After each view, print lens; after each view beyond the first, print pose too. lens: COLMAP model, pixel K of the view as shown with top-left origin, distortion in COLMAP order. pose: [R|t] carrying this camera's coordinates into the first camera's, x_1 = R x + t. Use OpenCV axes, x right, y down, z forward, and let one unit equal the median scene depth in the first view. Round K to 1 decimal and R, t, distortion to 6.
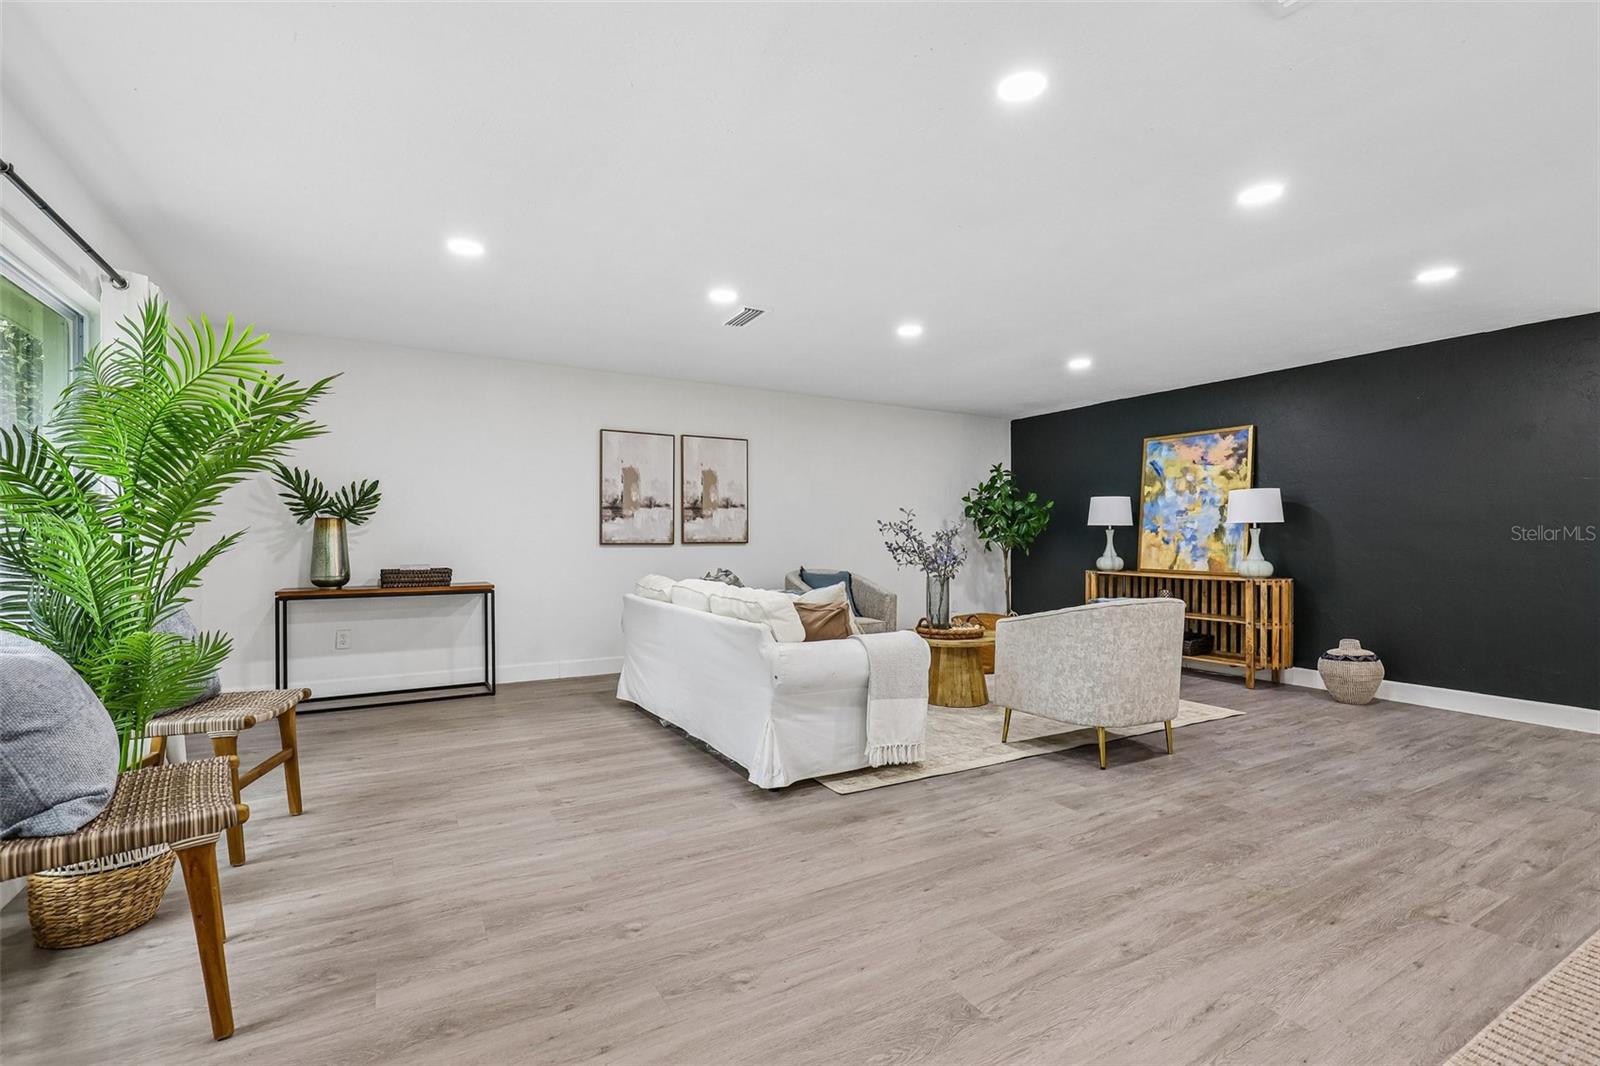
lens RADIAL K [[721.0, 0, 799.1], [0, 721.0, 539.7], [0, 0, 1]] dist [0.000189, -0.000597]
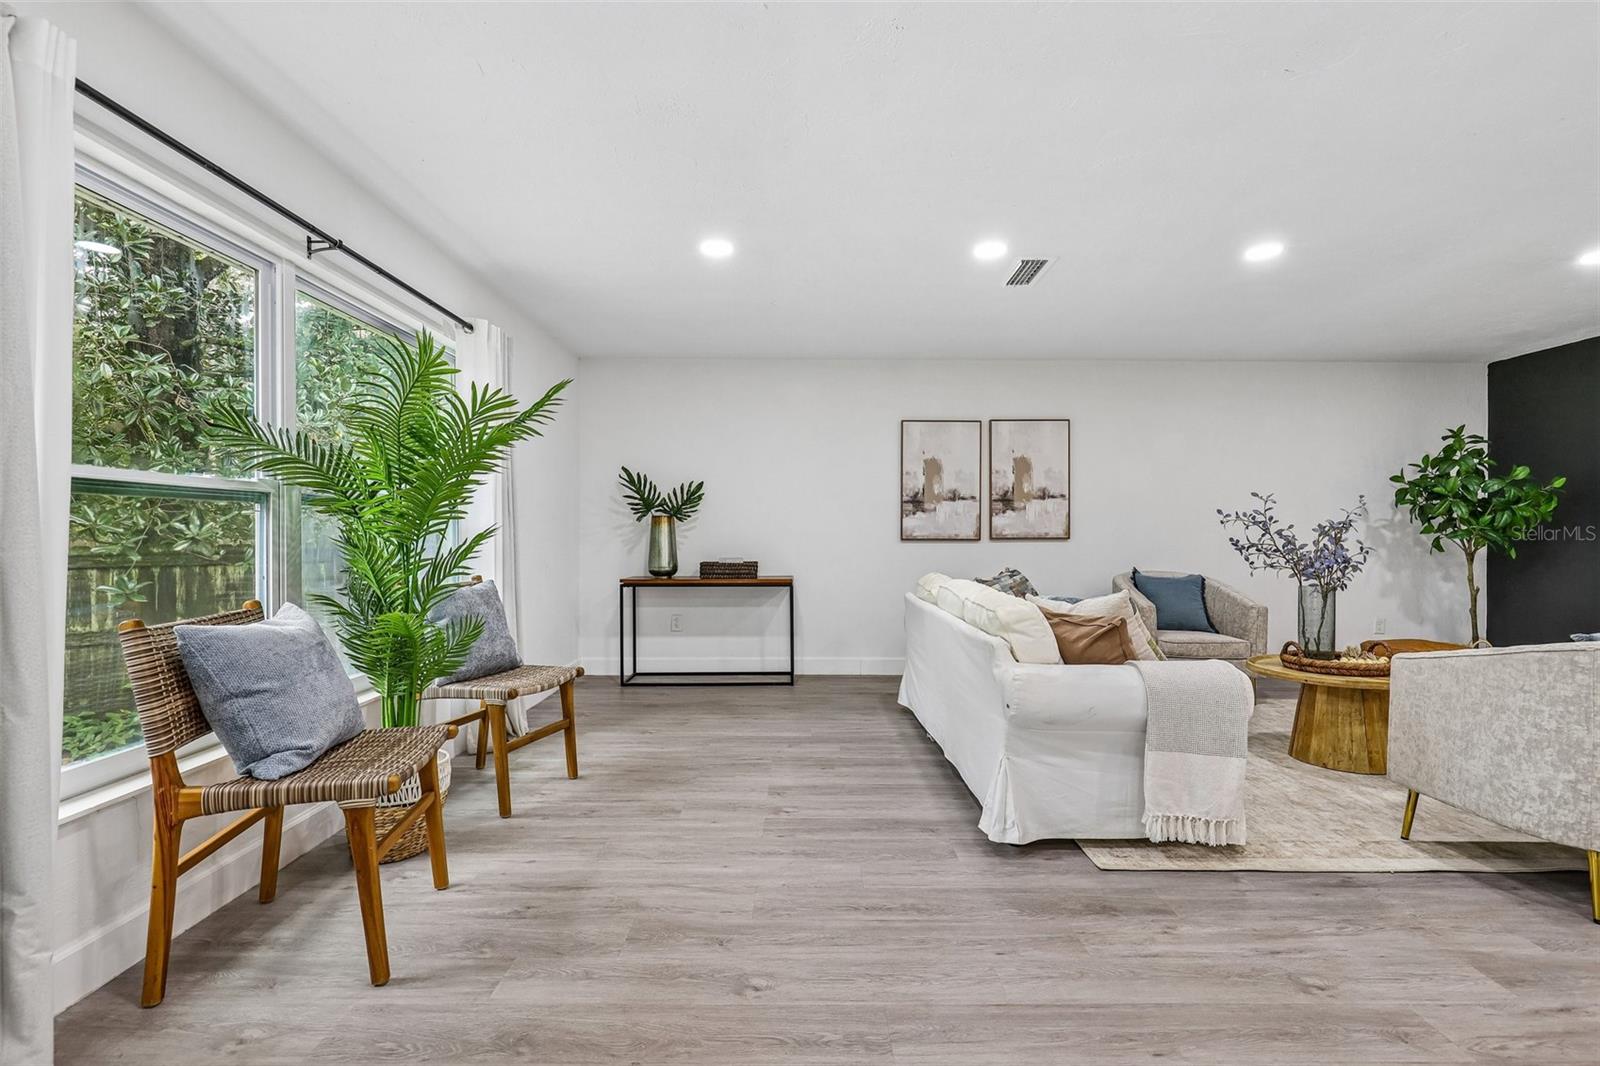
lens RADIAL K [[721.0, 0, 799.1], [0, 721.0, 539.7], [0, 0, 1]] dist [0.000189, -0.000597]
pose [[0.870453, 0.003438, -0.492240, 0.122973], [-0.000480, 0.999981, 0.006135, 0.000619], [0.492252, -0.005103, 0.870438, 0.144492]]
